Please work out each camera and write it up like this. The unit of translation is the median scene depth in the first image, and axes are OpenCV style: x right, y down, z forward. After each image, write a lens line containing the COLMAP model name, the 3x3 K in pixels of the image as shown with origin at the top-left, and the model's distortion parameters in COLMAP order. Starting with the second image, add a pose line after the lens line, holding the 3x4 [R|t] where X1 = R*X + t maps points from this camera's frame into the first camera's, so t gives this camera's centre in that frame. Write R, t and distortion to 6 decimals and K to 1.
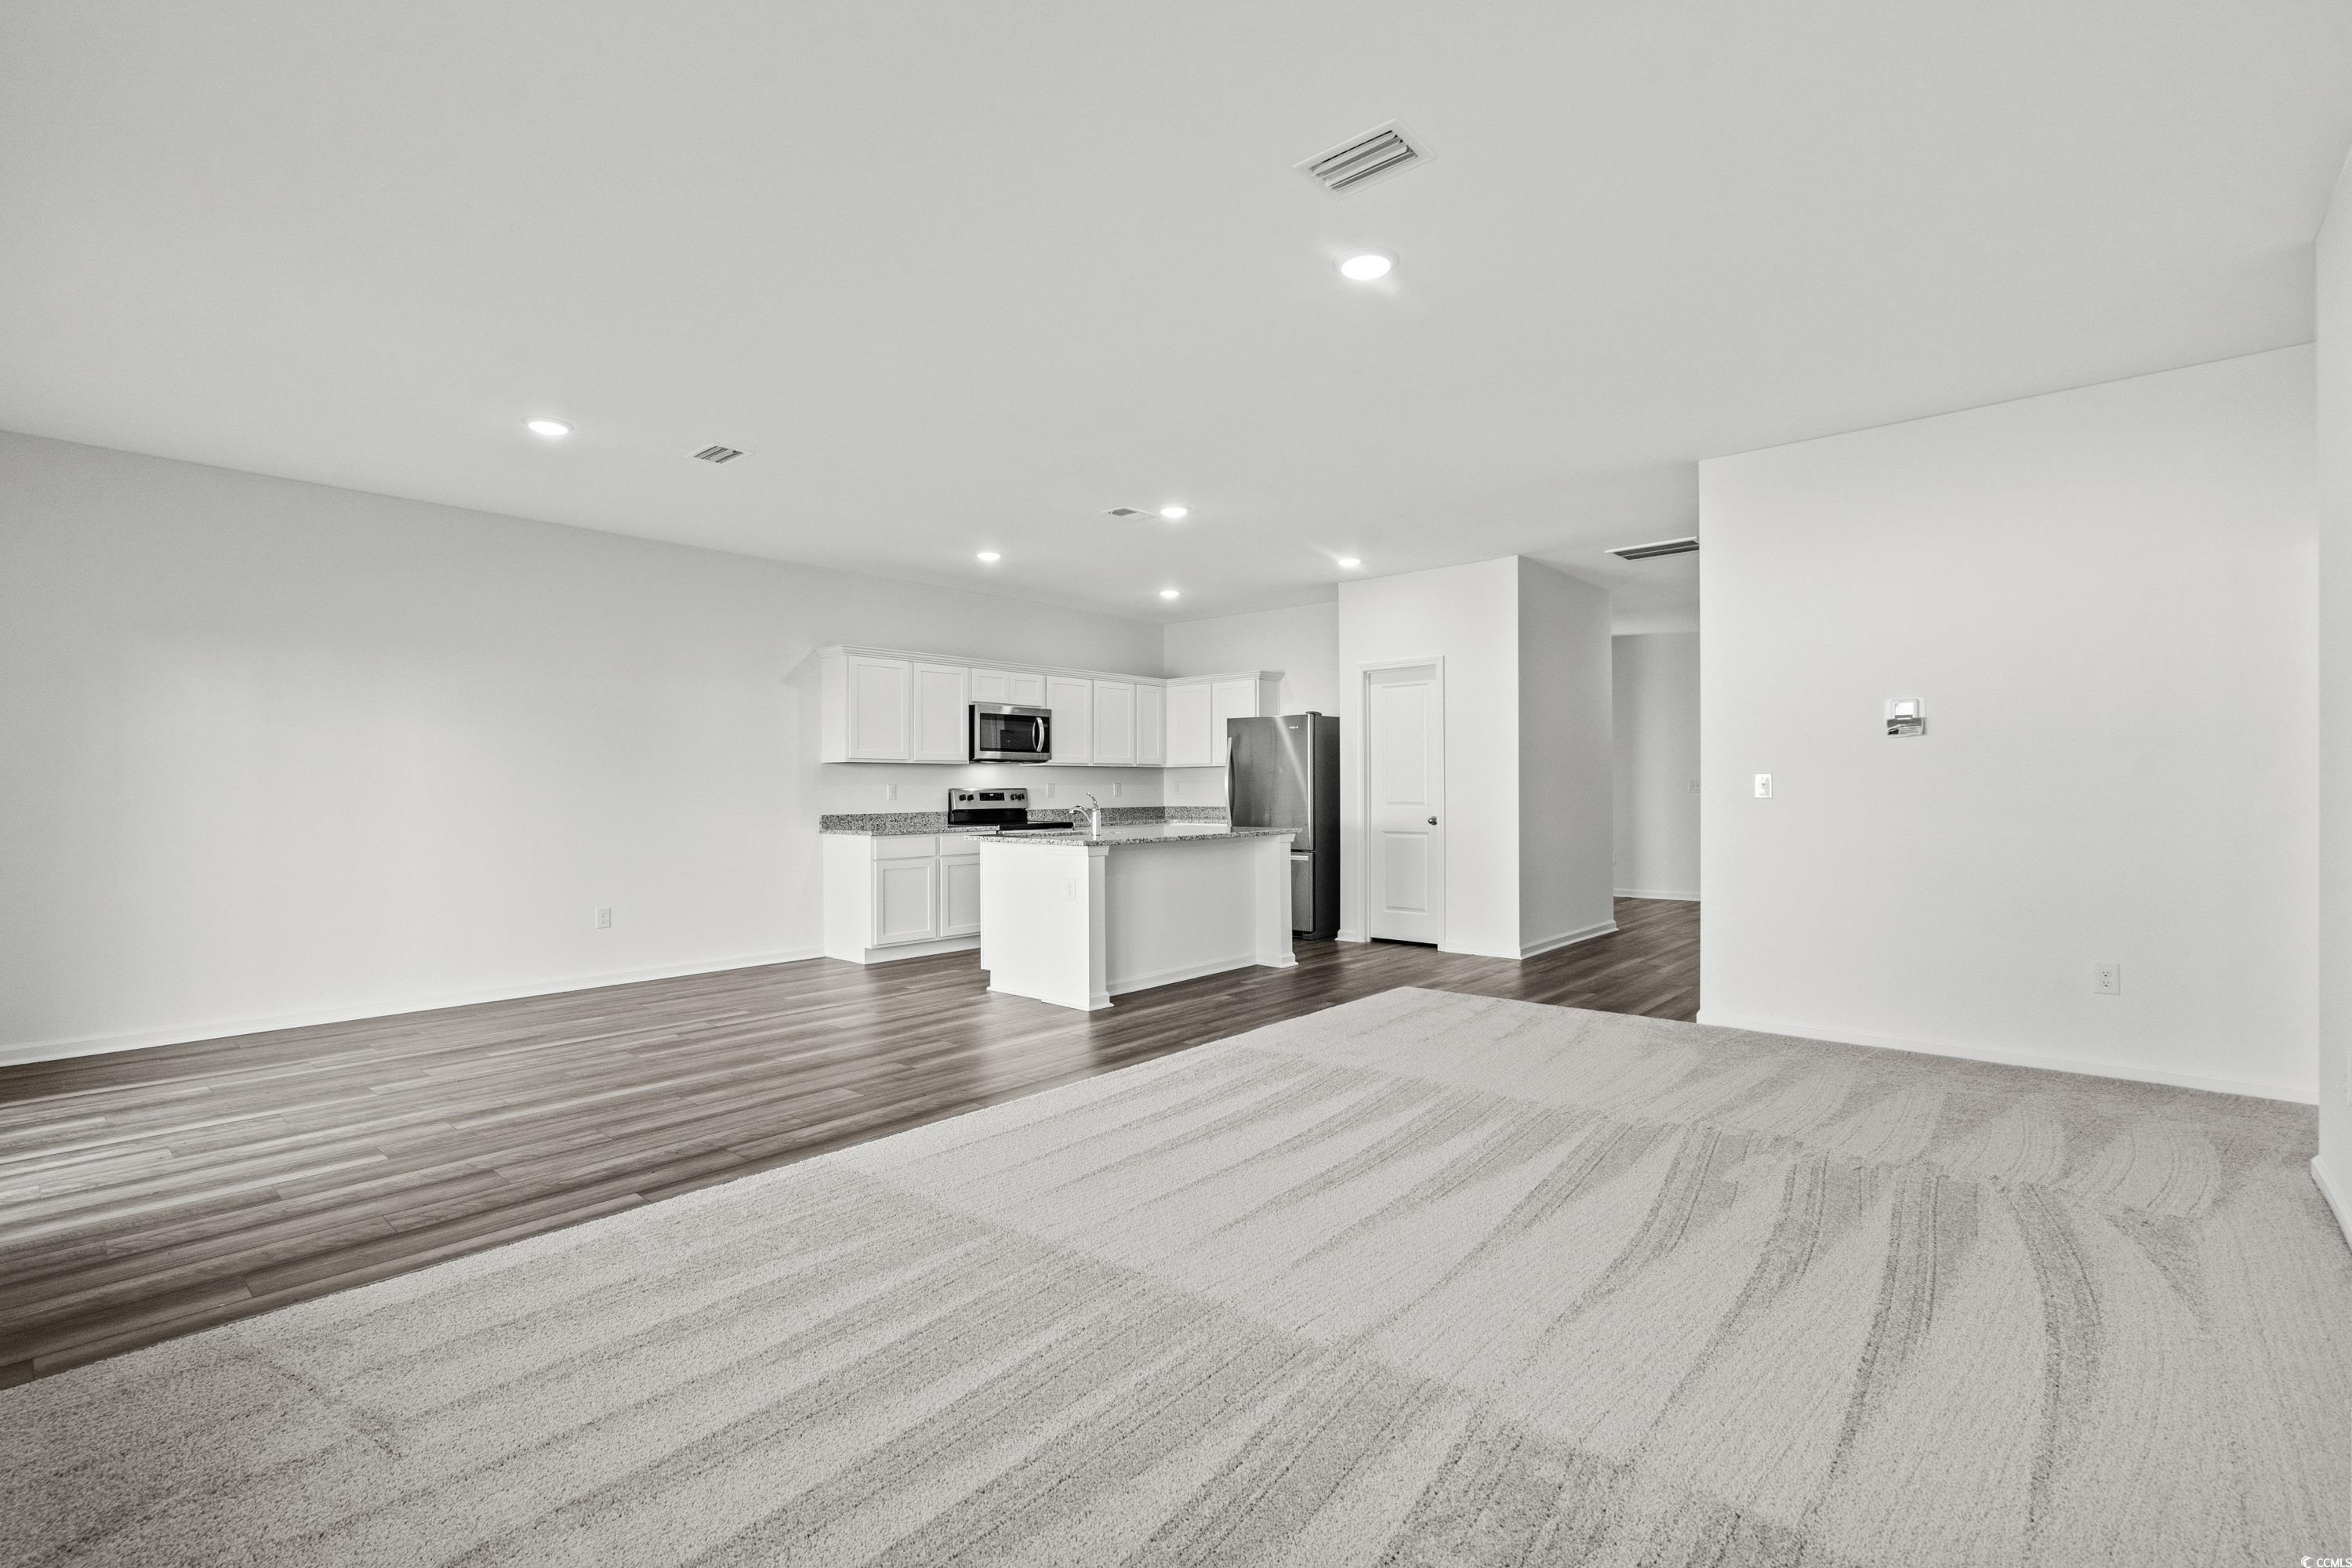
lens RADIAL K [[1074.7, 0, 1162.6], [0, 1074.7, 790.1], [0, 0, 1]] dist [-0.008850, 0.004010]
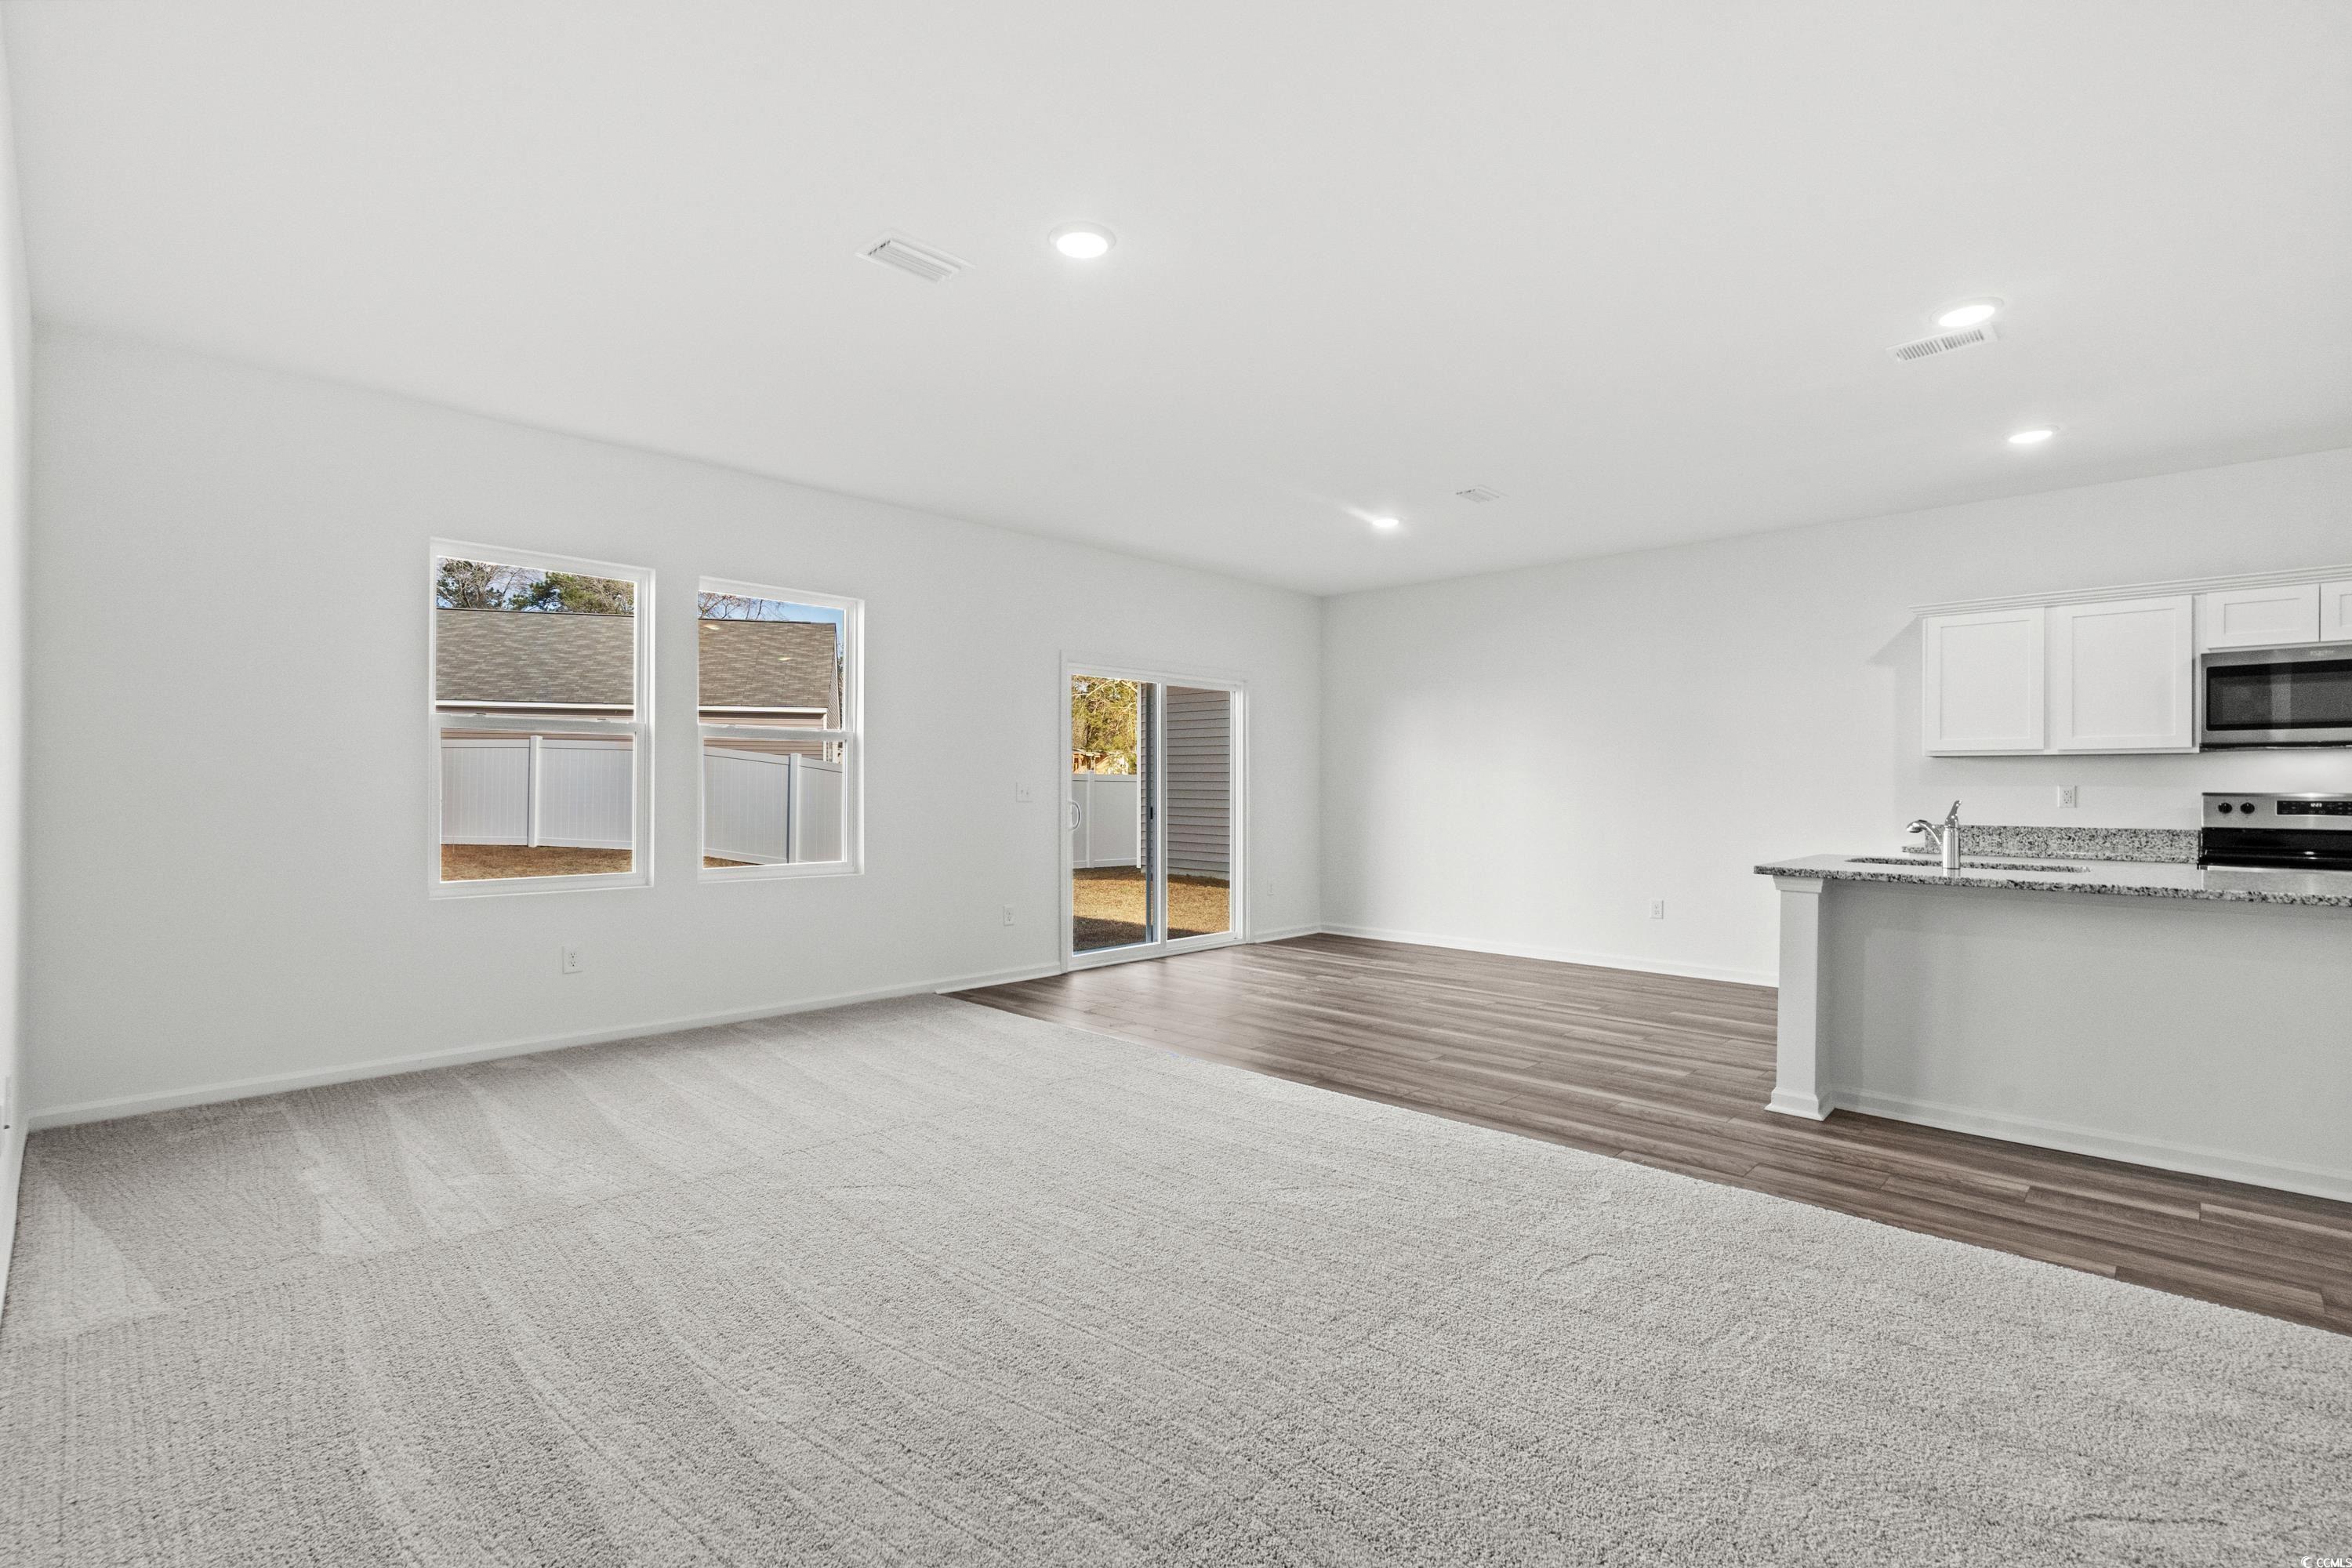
lens RADIAL K [[1074.7, 0, 1158.8], [0, 1074.7, 779.9], [0, 0, 1]] dist [-0.008850, 0.004010]
pose [[-0.042514, -0.002084, -0.999094, 0.449941], [-0.003871, 0.999991, -0.001921, -0.005401], [0.999088, 0.003786, -0.042522, 0.437161]]
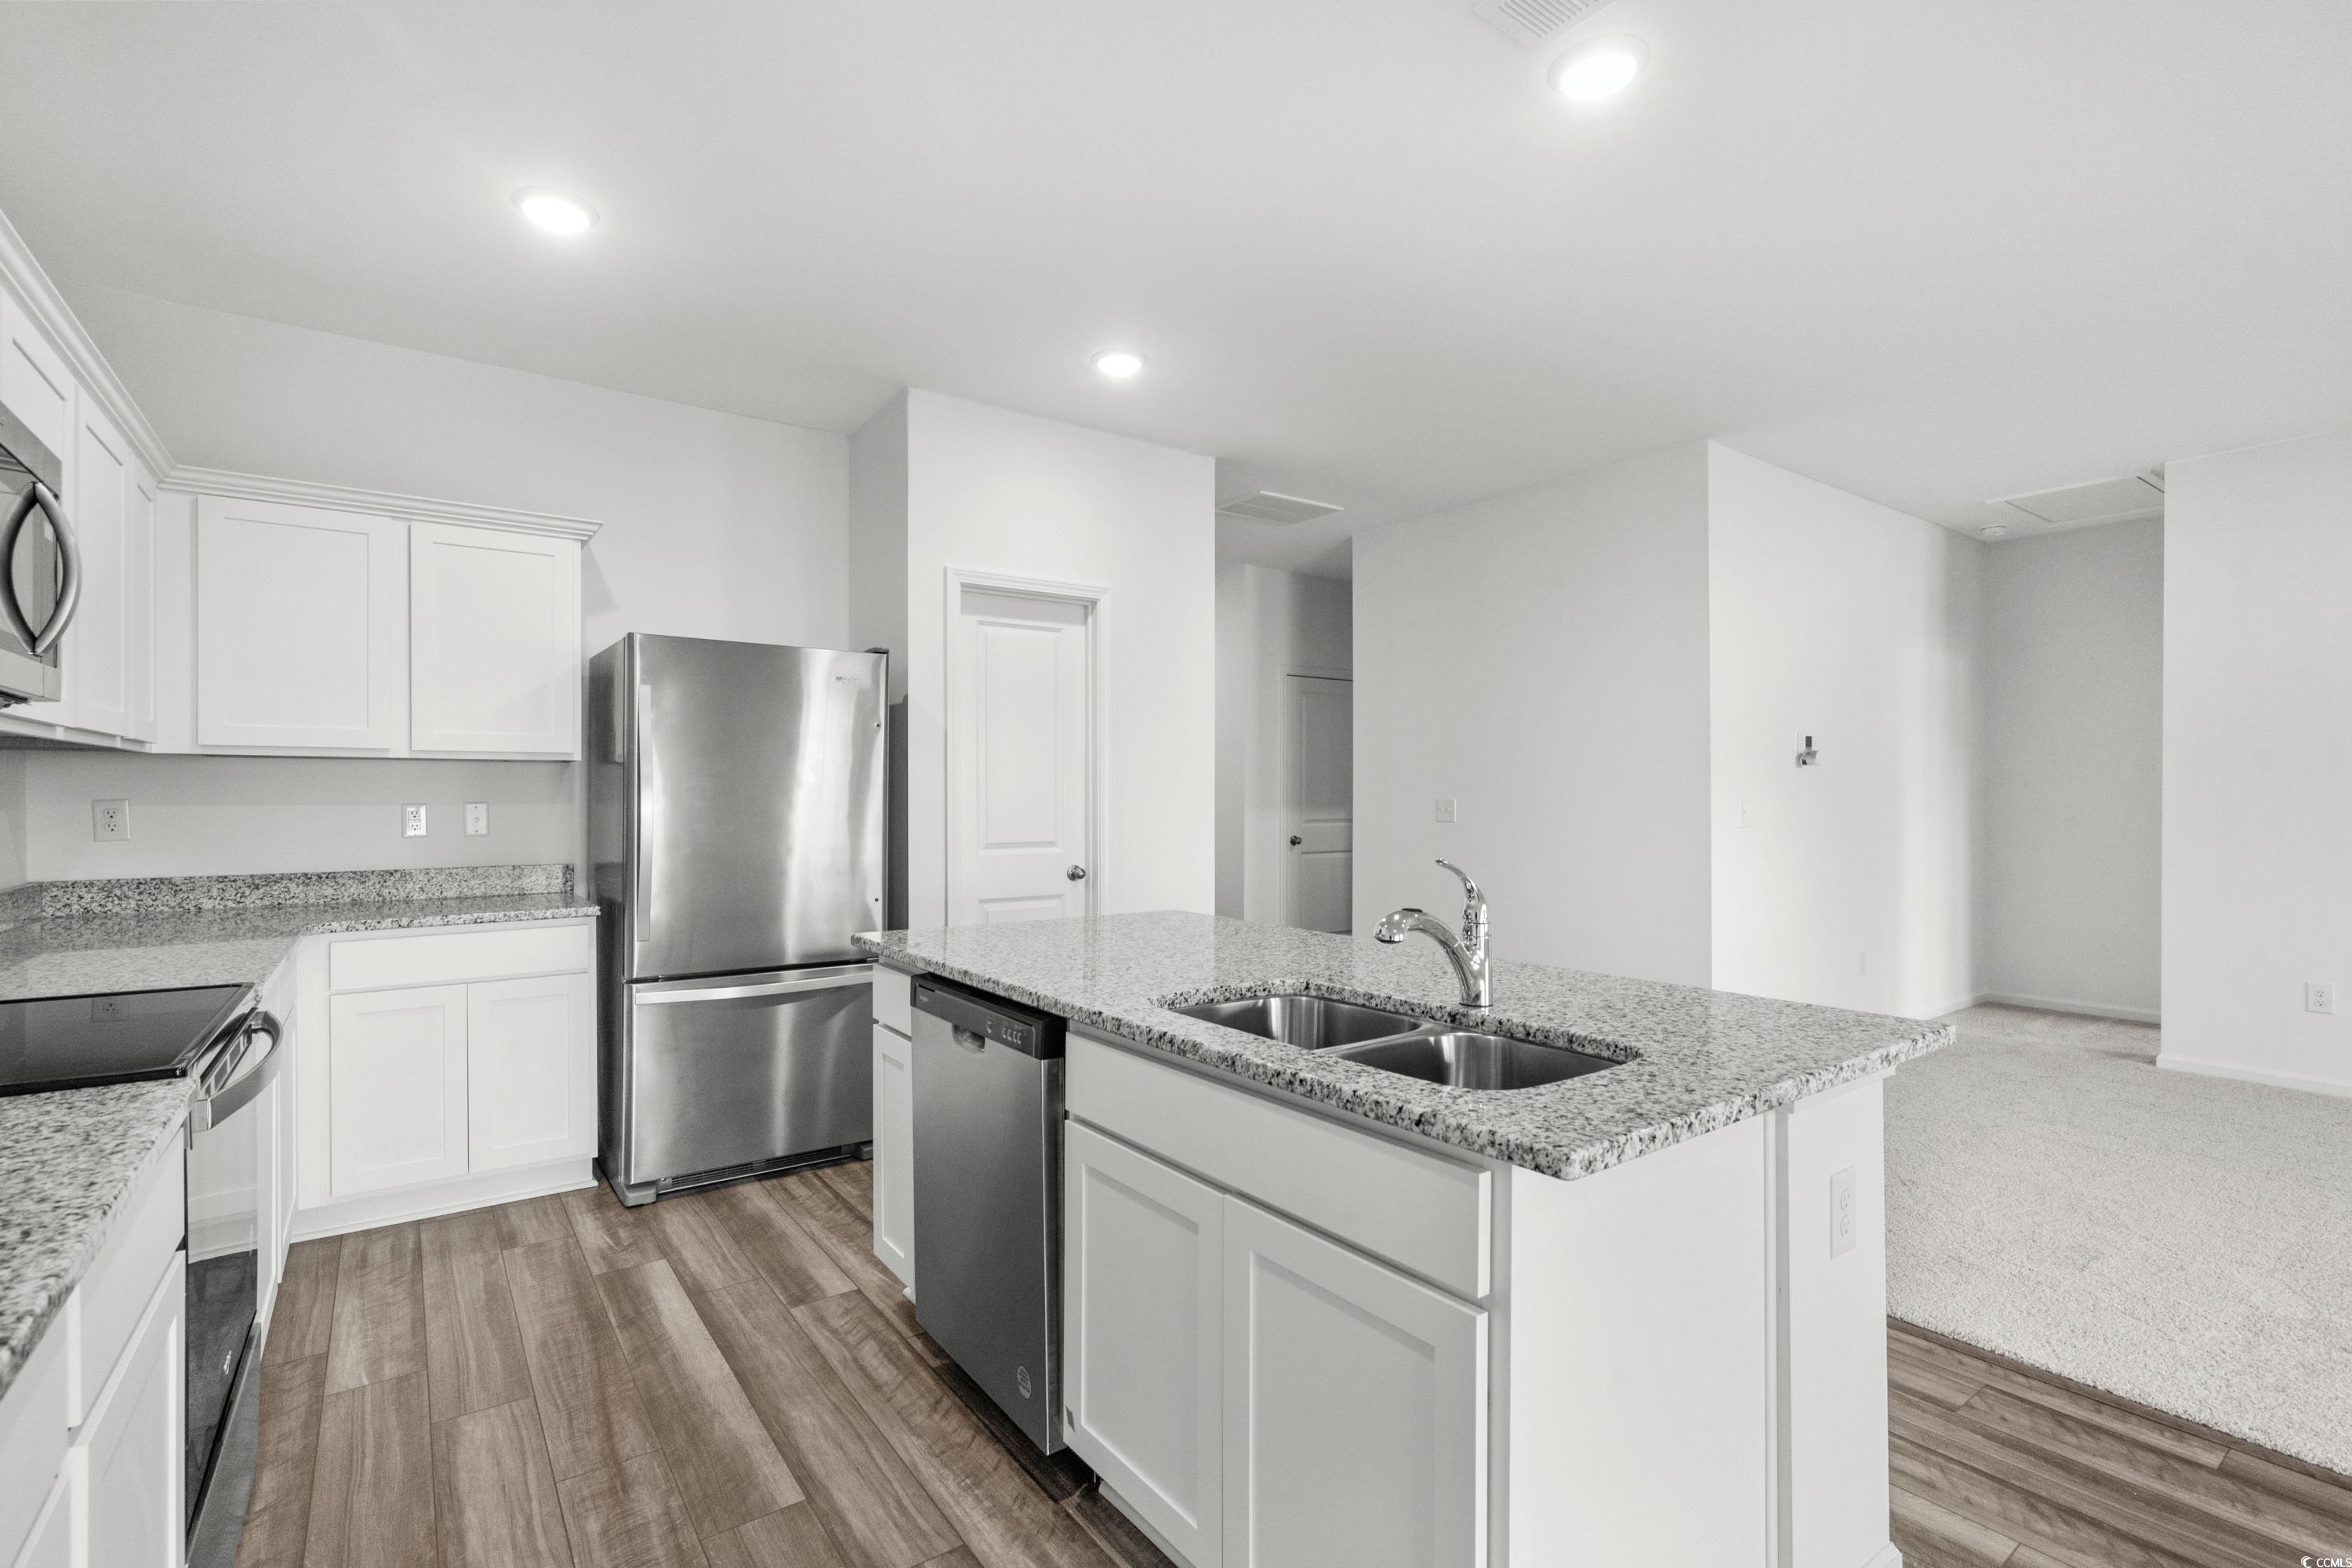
lens RADIAL K [[1074.7, 0, 1171.5], [0, 1074.7, 788.7], [0, 0, 1]] dist [-0.008850, 0.004010]
pose [[0.202964, 0.011374, 0.979120, -0.278000], [0.001307, 0.999929, -0.011886, -0.009370], [-0.979185, 0.003692, 0.202934, 0.789566]]
